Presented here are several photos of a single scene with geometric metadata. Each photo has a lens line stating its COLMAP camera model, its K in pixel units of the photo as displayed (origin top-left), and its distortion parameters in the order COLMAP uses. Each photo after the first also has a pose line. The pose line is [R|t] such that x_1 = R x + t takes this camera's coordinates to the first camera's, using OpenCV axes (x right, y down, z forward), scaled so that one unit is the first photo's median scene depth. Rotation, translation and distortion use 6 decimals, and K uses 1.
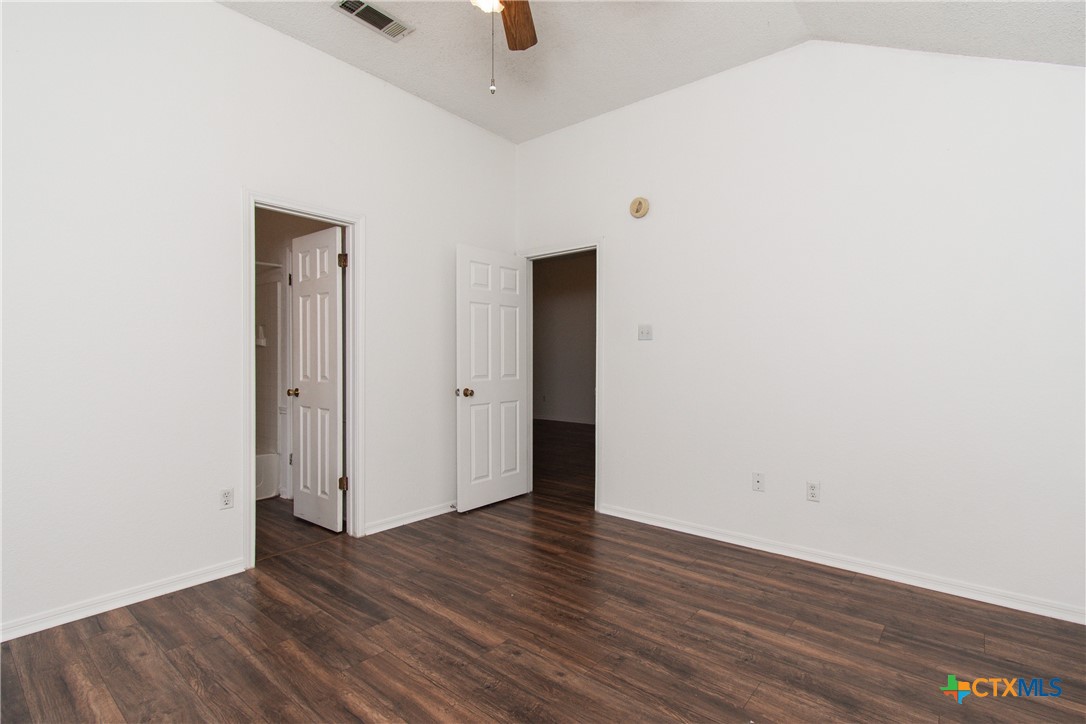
lens RADIAL K [[511.6, 0, 545.9], [0, 511.6, 369.3], [0, 0, 1]] dist [0.007871, -0.001229]
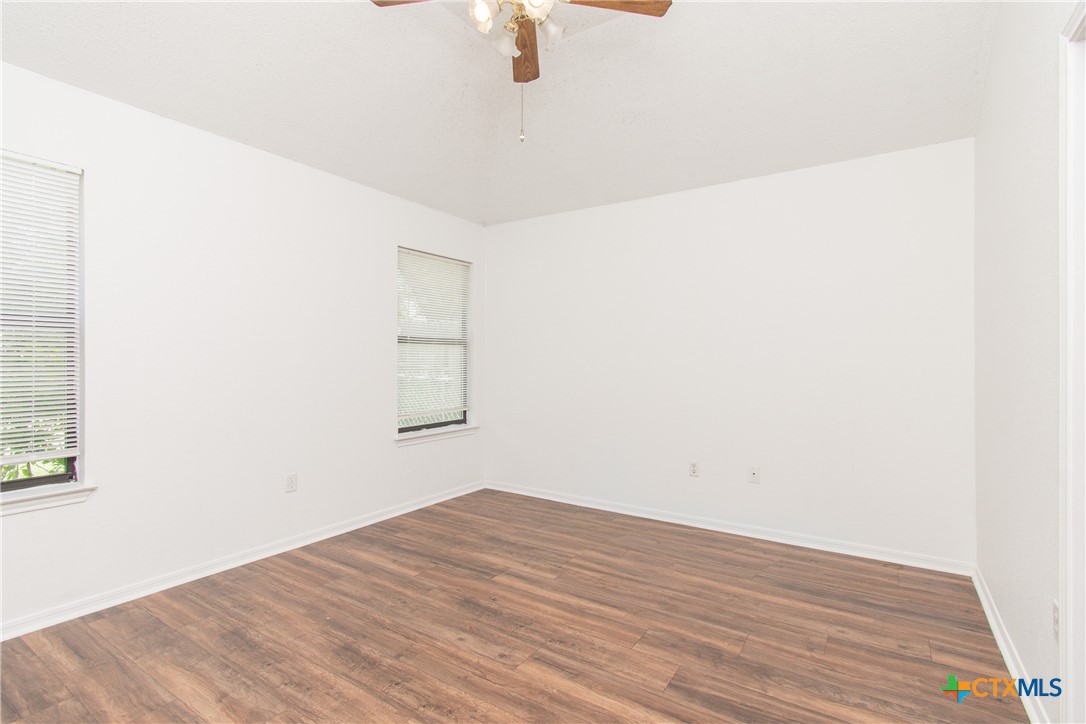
lens RADIAL K [[511.6, 0, 551.6], [0, 511.6, 359.6], [0, 0, 1]] dist [0.007871, -0.001229]
pose [[-0.992377, -0.007015, -0.123037, -0.023809], [-0.009172, 0.999814, 0.016976, -0.042514], [0.122895, 0.017975, -0.992257, 1.936164]]
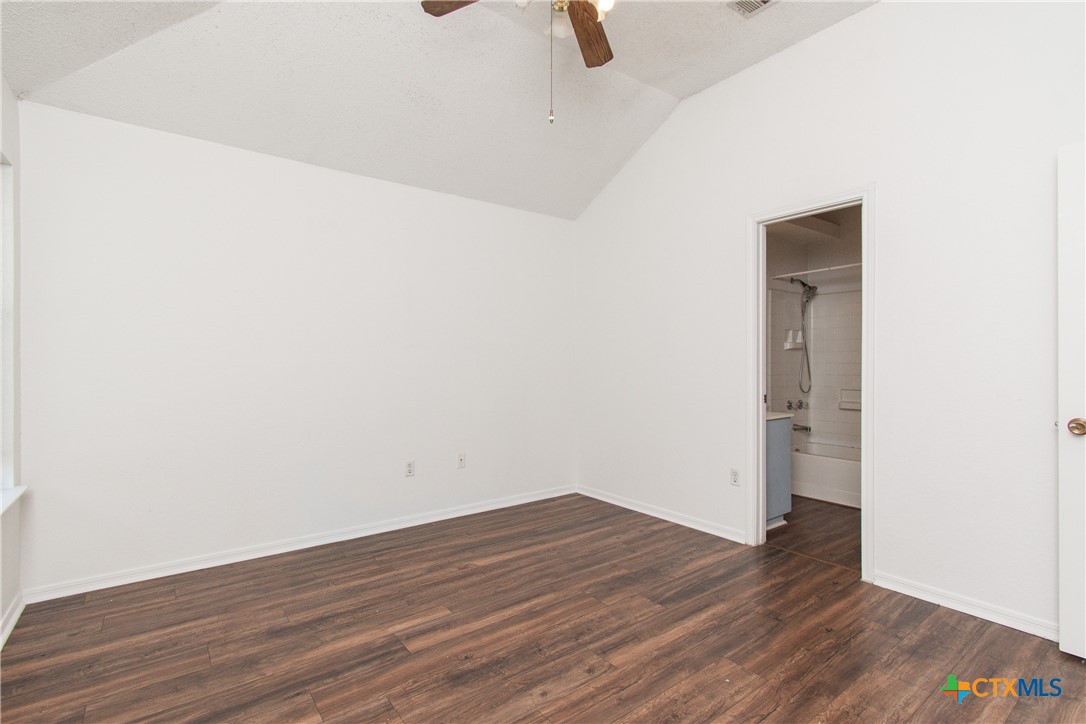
lens RADIAL K [[511.6, 0, 548.5], [0, 511.6, 356.3], [0, 0, 1]] dist [0.007871, -0.001229]
pose [[-0.213965, -0.013579, -0.976747, 0.862883], [-0.022428, 0.999708, -0.008985, -0.014855], [0.976584, 0.019984, -0.214207, 1.082055]]
